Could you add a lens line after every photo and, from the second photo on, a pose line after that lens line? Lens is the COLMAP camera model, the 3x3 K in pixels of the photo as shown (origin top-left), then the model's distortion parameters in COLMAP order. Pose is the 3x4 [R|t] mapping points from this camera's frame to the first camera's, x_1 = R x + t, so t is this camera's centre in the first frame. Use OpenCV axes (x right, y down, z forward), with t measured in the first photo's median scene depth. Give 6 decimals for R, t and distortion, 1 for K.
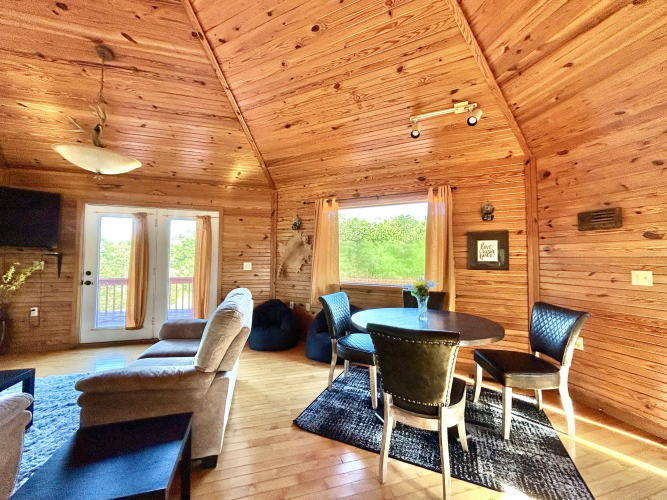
lens RADIAL K [[267.6, 0, 330.4], [0, 267.6, 248.3], [0, 0, 1]] dist [-0.001796, -0.000085]
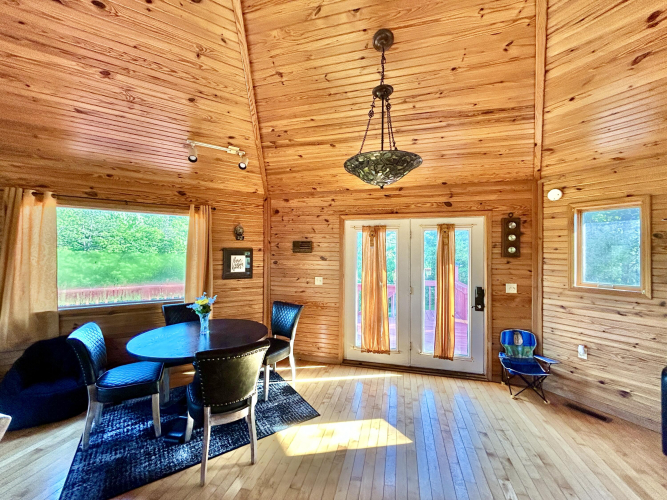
lens RADIAL K [[267.6, 0, 330.4], [0, 267.6, 248.3], [0, 0, 1]] dist [-0.001796, -0.000085]
pose [[0.518709, 0.008116, 0.854912, -0.314555], [-0.039164, 0.999131, 0.014278, -0.117058], [-0.854053, -0.040888, 0.518576, -0.022694]]
